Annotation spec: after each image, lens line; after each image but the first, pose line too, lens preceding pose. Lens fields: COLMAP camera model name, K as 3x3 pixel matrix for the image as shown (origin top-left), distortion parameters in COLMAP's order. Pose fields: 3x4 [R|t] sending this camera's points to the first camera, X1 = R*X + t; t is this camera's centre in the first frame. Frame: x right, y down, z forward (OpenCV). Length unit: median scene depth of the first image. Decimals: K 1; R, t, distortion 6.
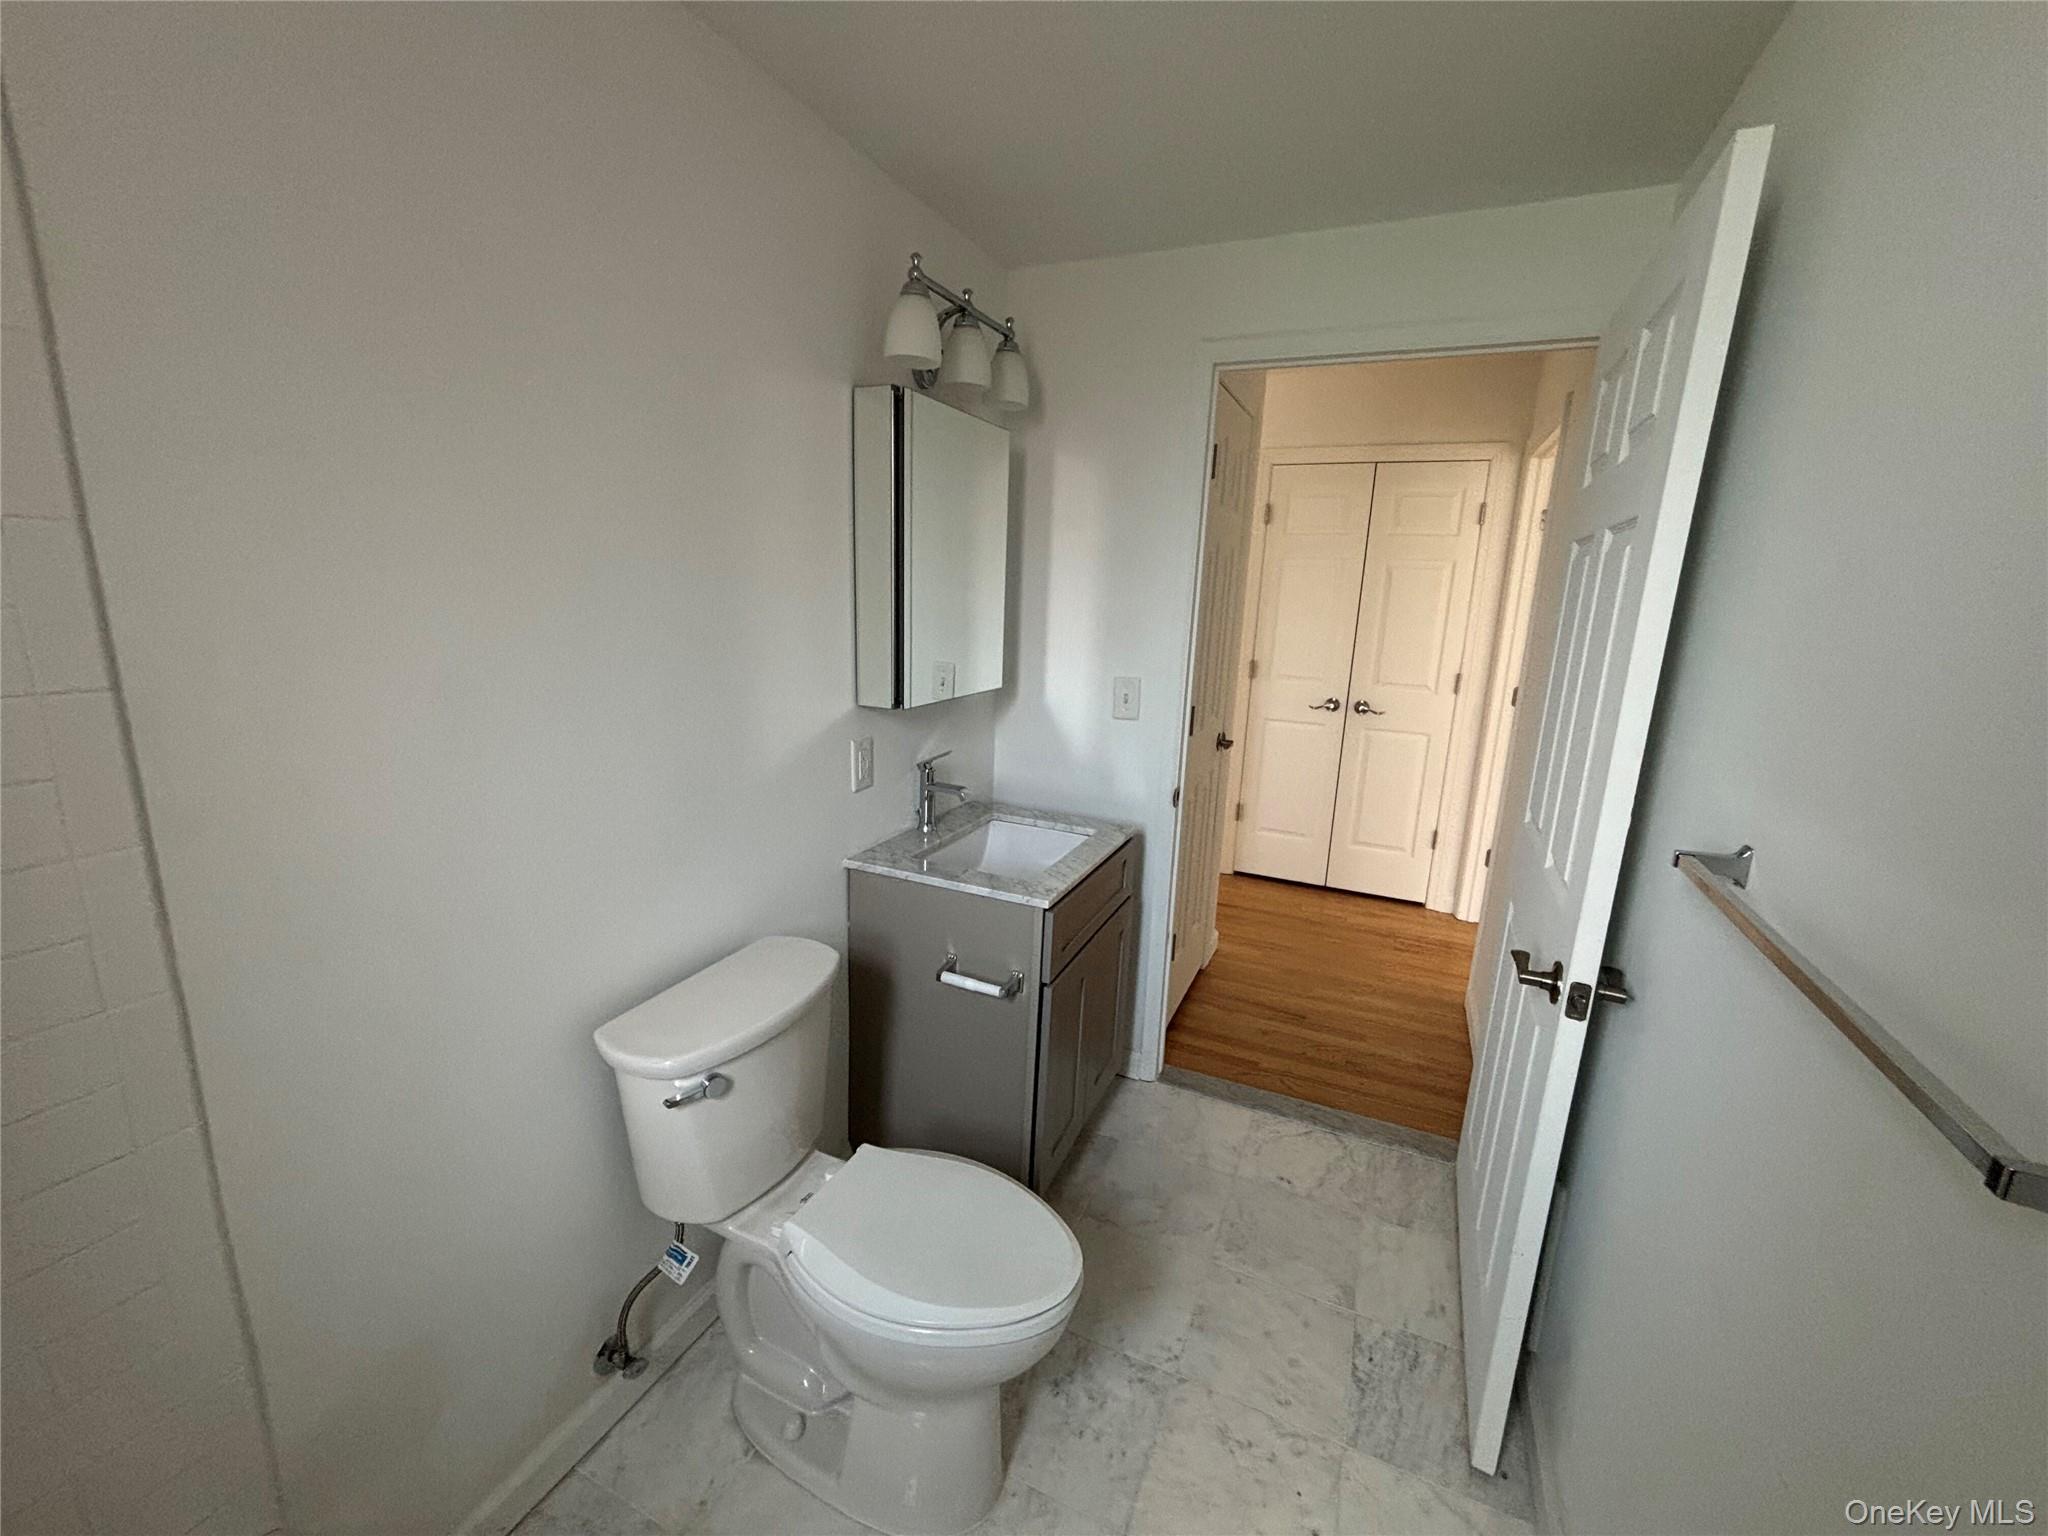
lens RADIAL K [[832.8, 0, 1021.0], [0, 832.8, 764.0], [0, 0, 1]] dist [-0.000930, -0.000193]
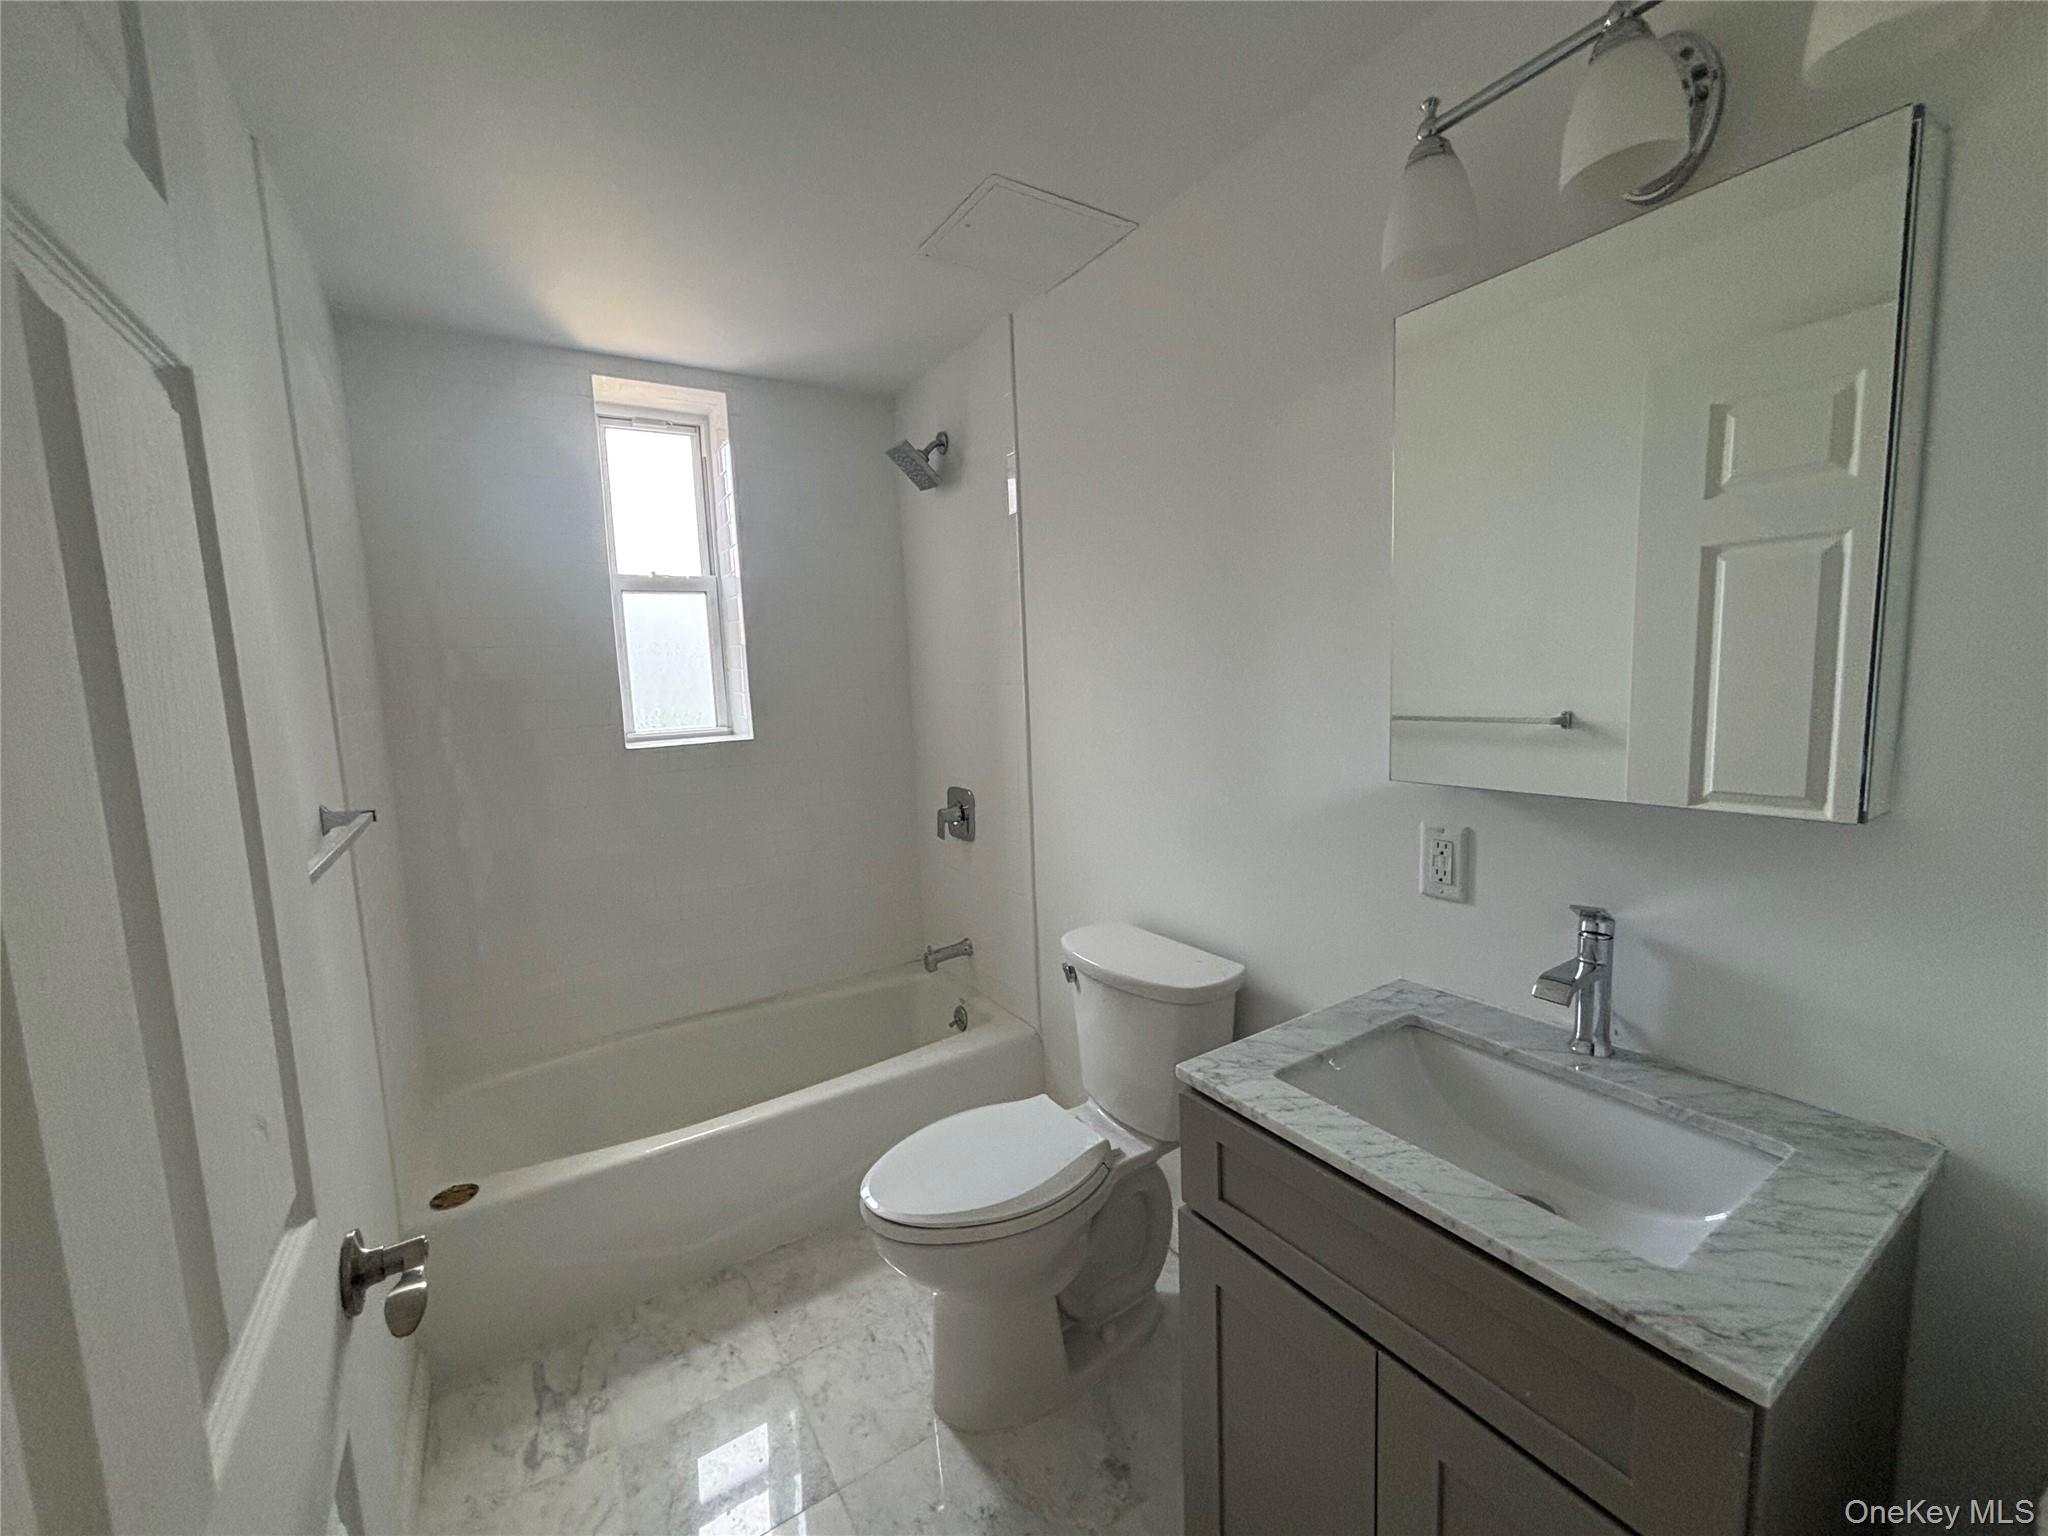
lens RADIAL K [[832.8, 0, 1021.0], [0, 832.8, 764.0], [0, 0, 1]] dist [-0.000930, -0.000193]
pose [[-0.546600, 0.082285, -0.833341, 0.561125], [-0.165351, 0.964961, 0.203737, -0.159057], [0.820906, 0.249156, -0.513842, 1.050926]]
